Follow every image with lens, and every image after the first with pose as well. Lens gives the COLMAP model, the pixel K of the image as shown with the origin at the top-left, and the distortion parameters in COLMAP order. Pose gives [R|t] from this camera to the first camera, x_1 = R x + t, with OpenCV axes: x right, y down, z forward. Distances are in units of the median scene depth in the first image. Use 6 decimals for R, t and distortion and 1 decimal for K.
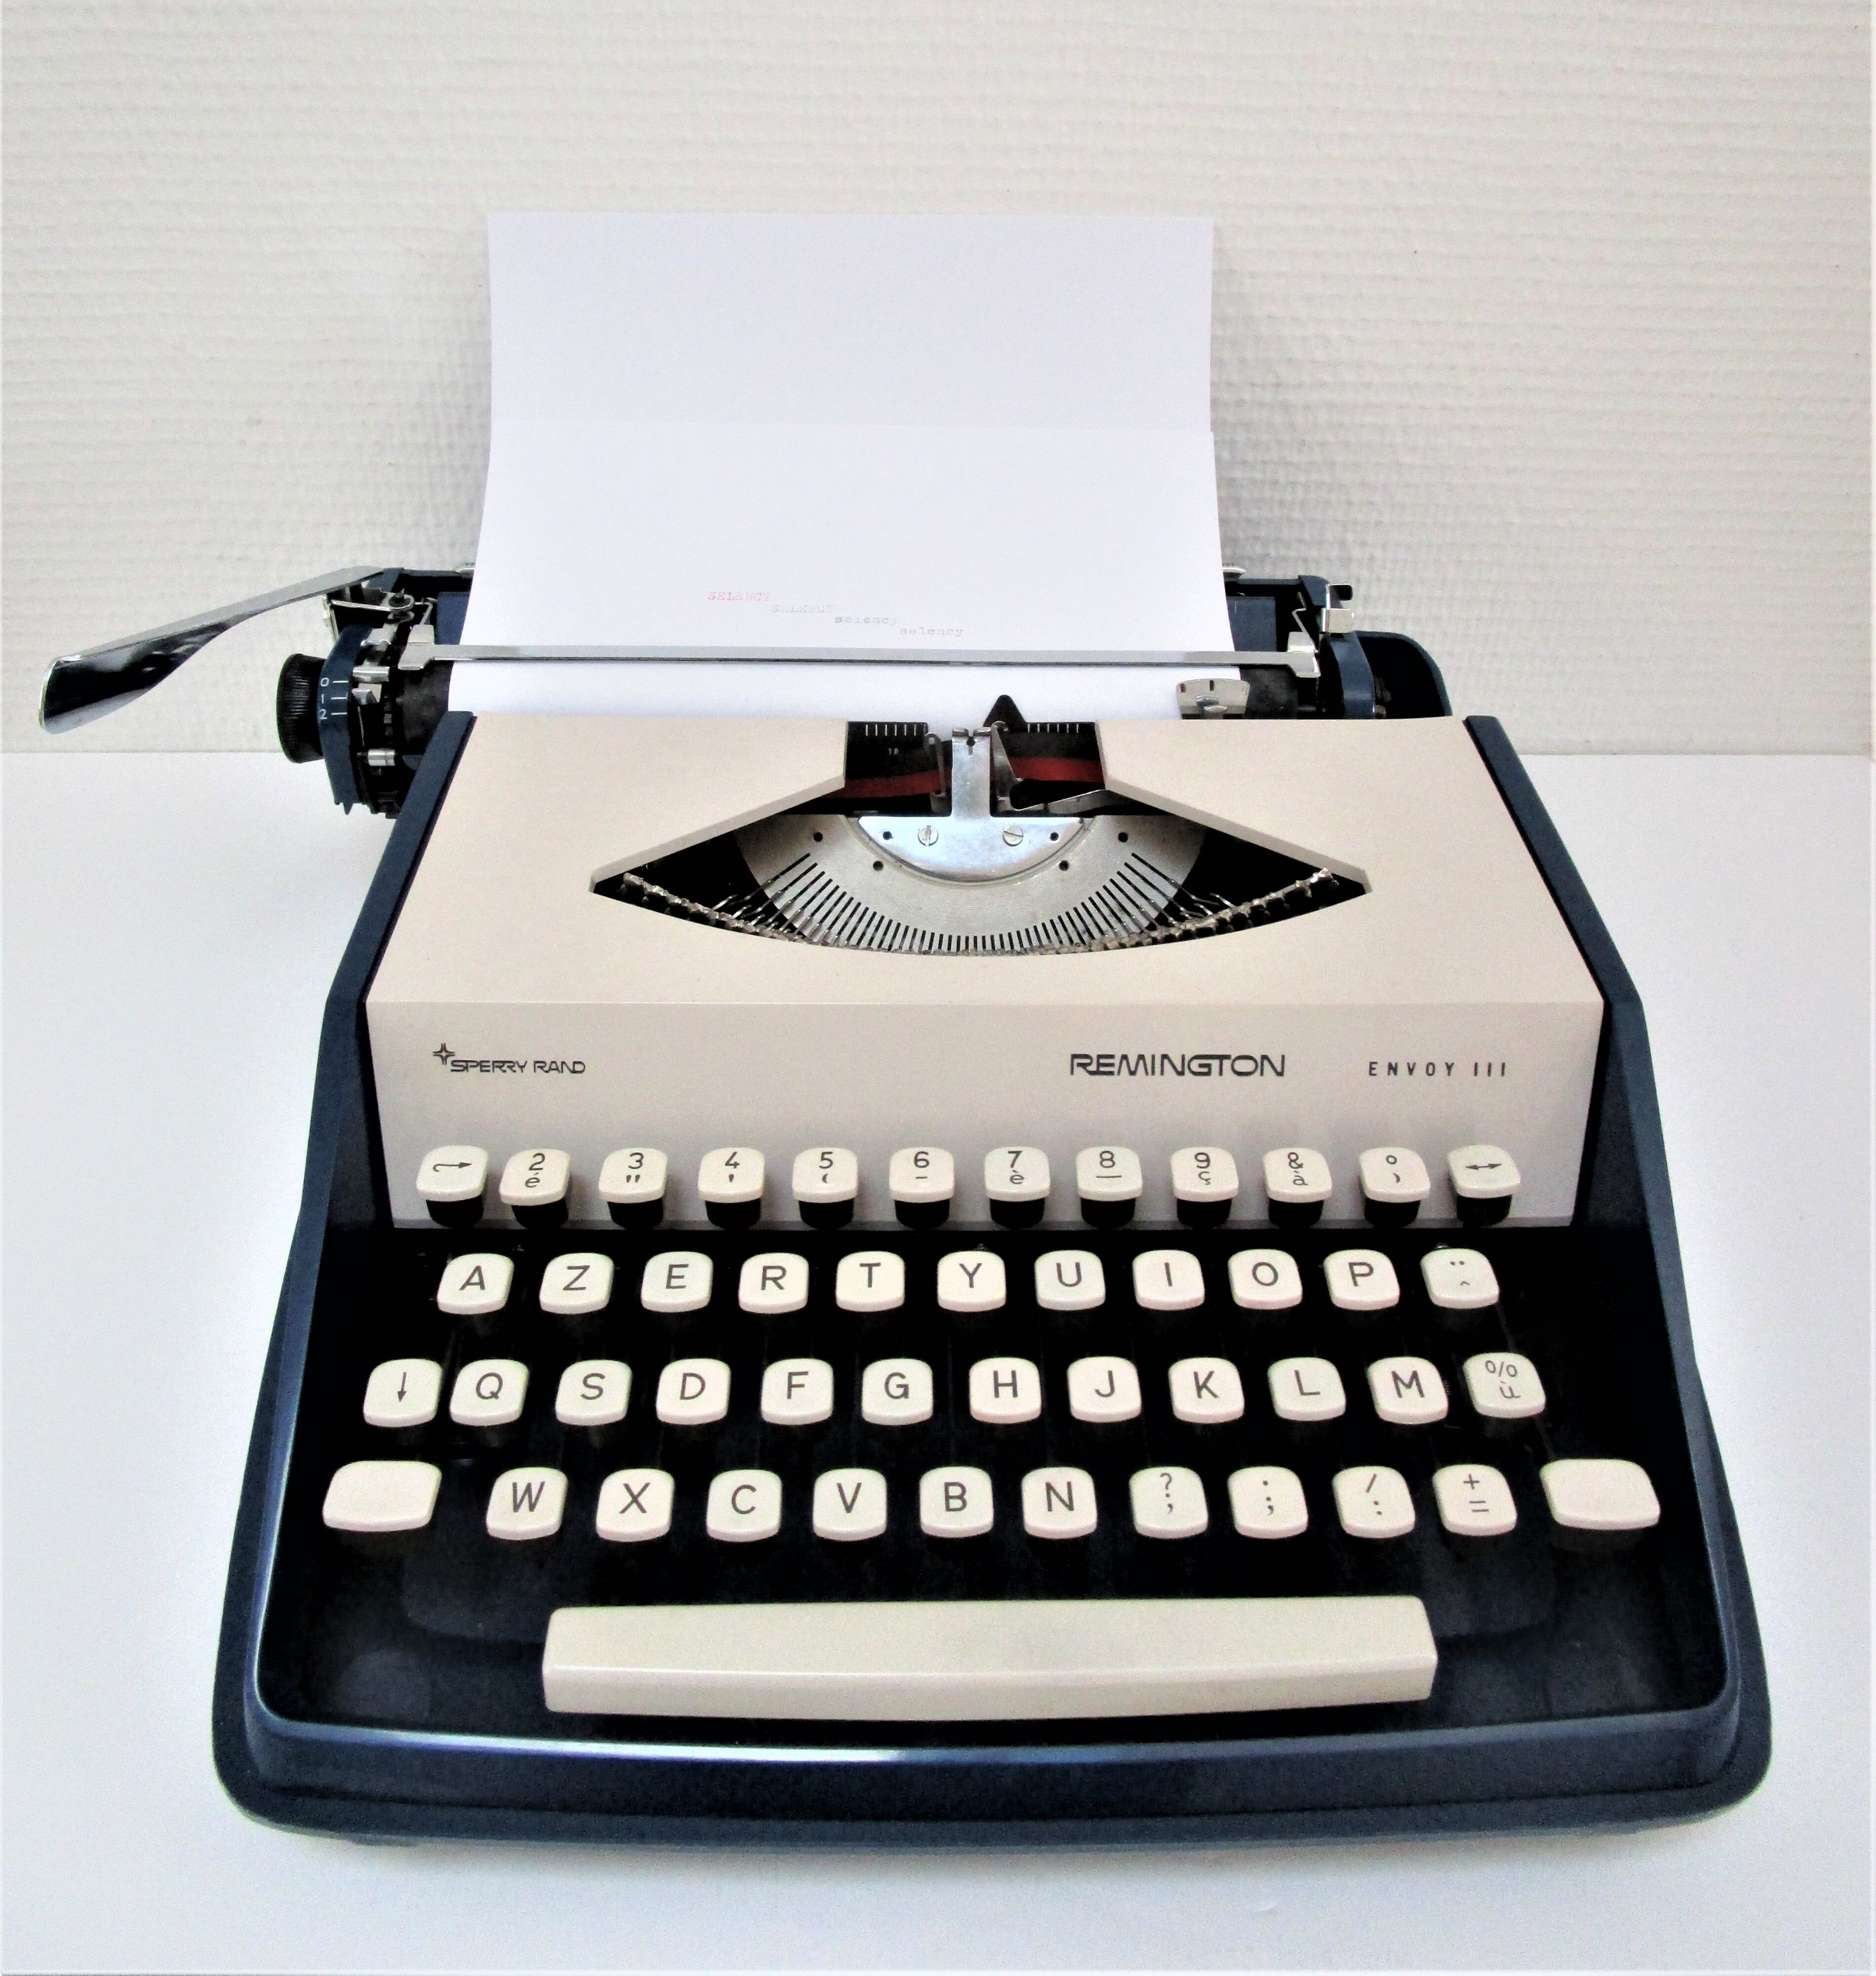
lens RADIAL K [[1807.0, 0, 940.3], [0, 1807.0, 730.5], [0, 0, 1]] dist [-0.026378, 0.005042]
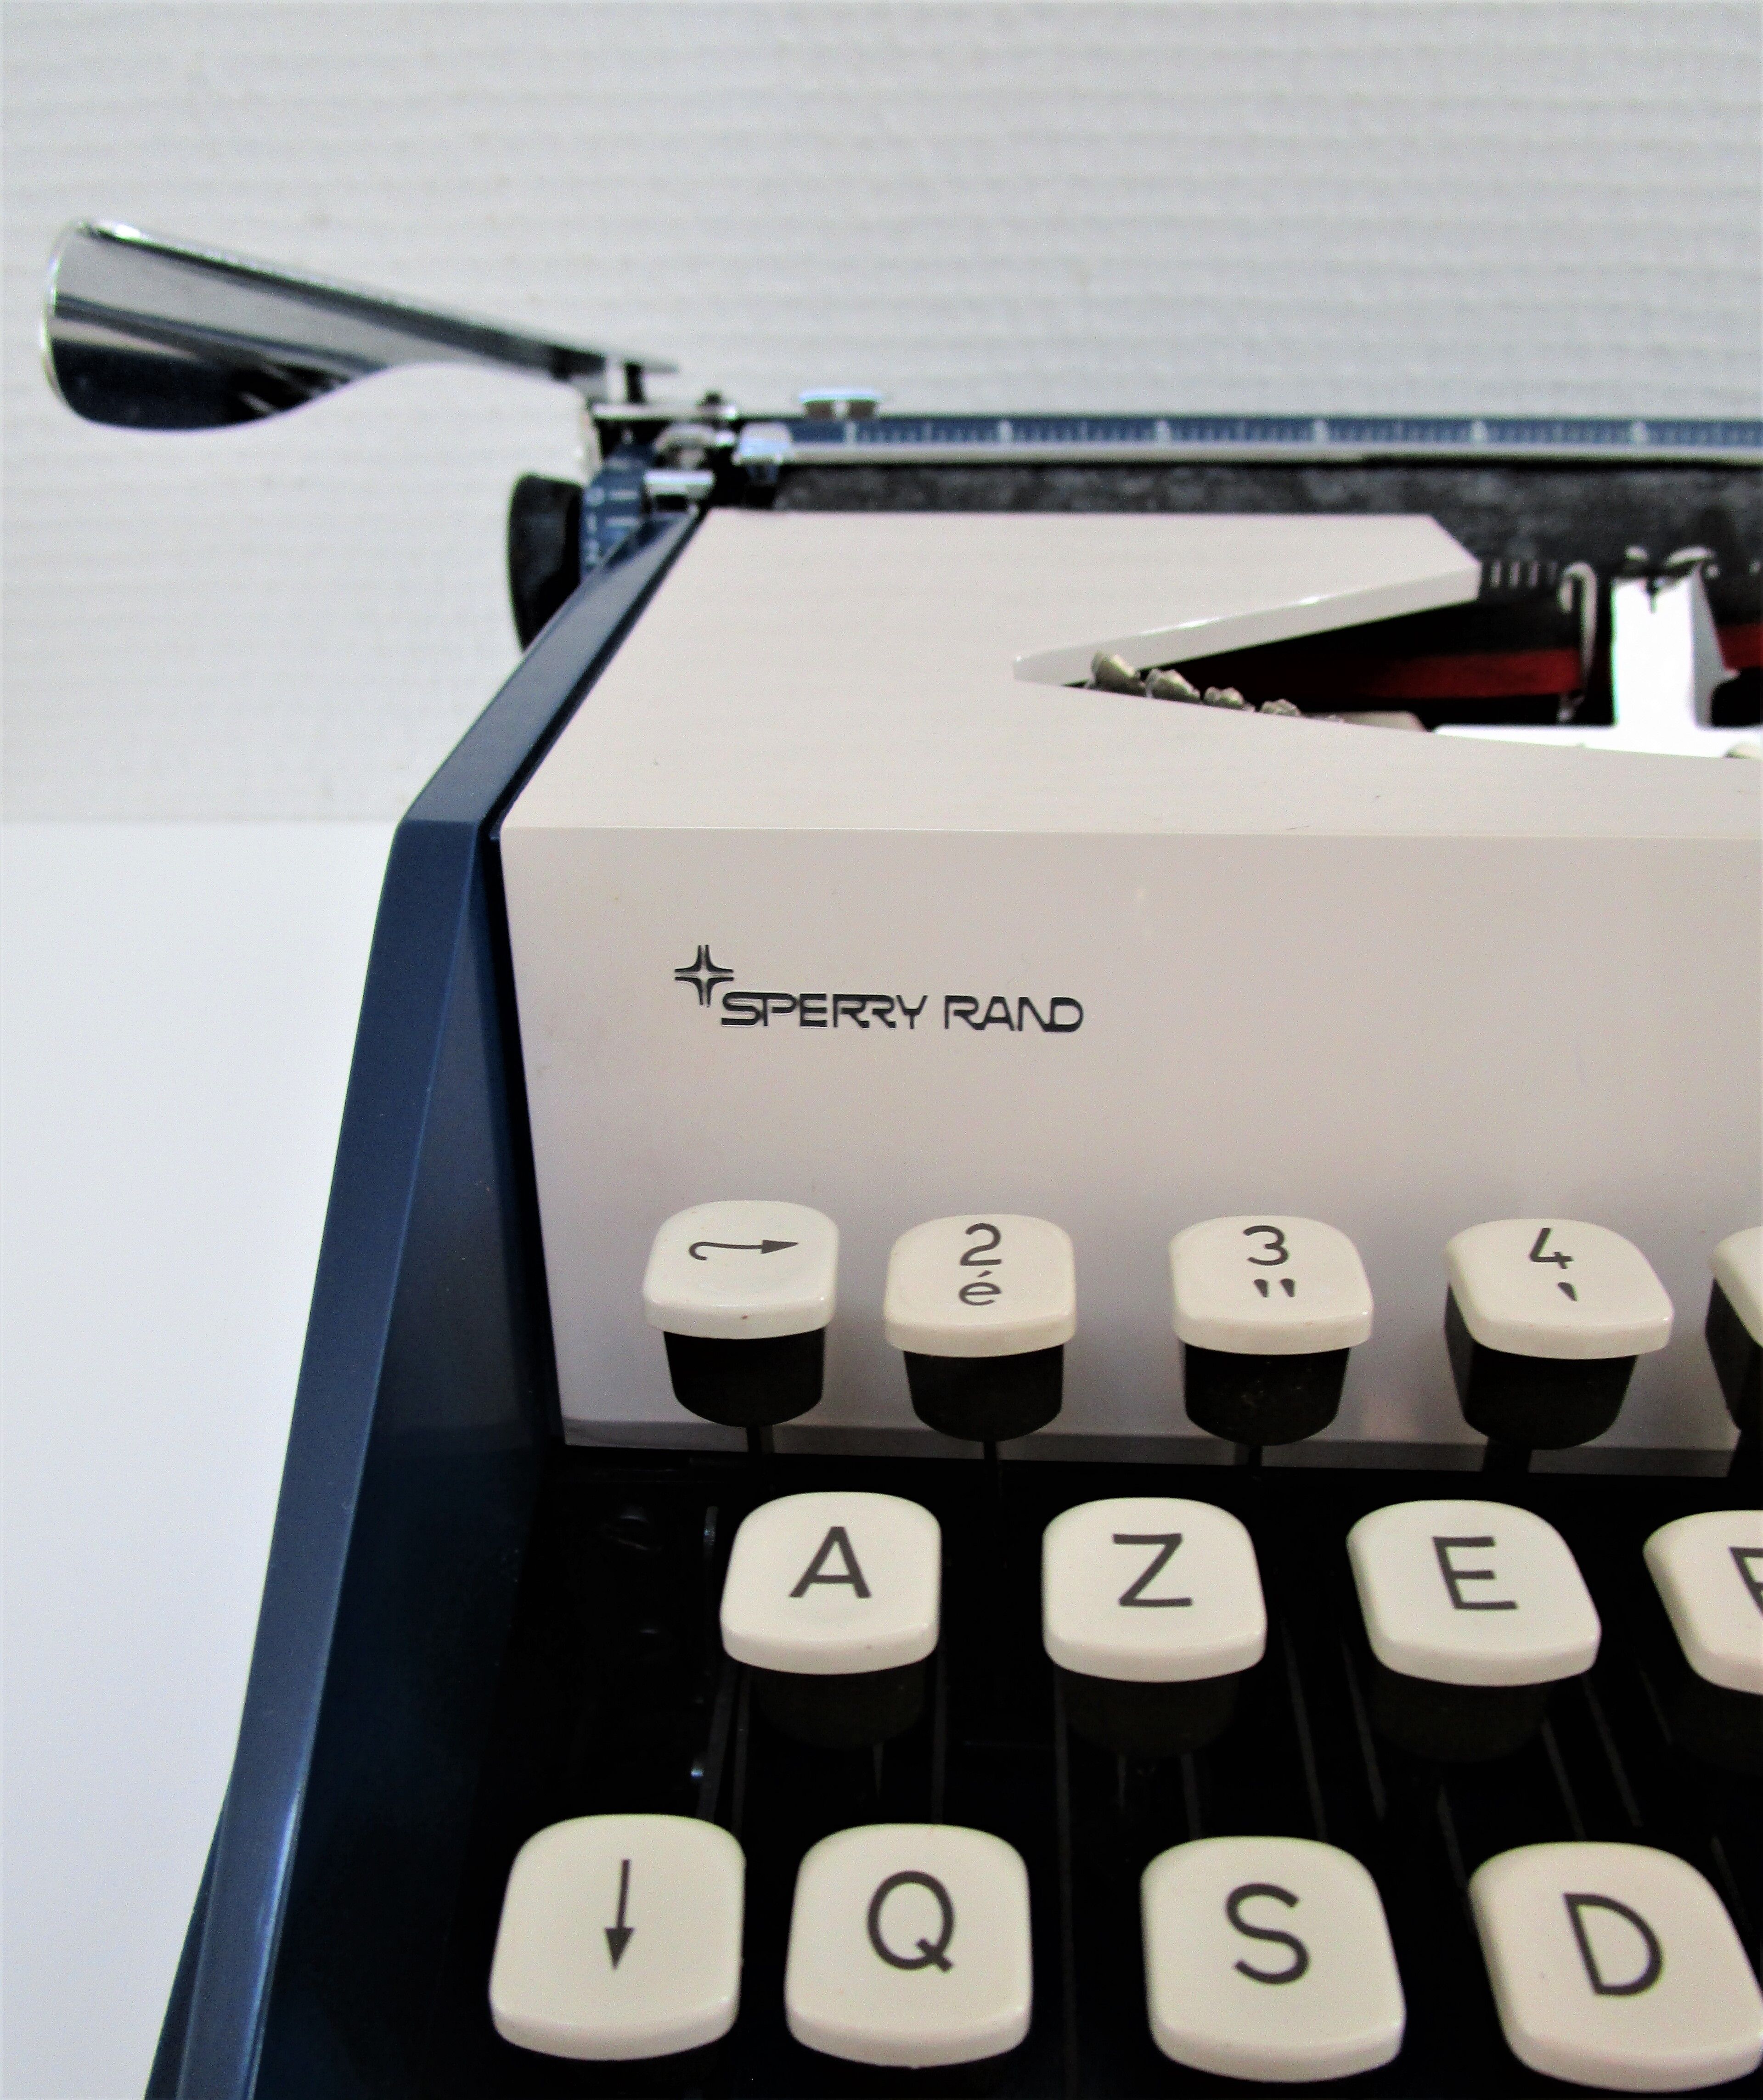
lens RADIAL K [[1686.2, 0, 888.7], [0, 1686.2, 1173.6], [0, 0, 1]] dist [-0.030198, 0.008298]
pose [[0.997532, 0.013531, -0.068896, -0.220224], [-0.011956, 0.999659, 0.023222, 0.219300], [0.069187, -0.022341, 0.997354, 0.676530]]
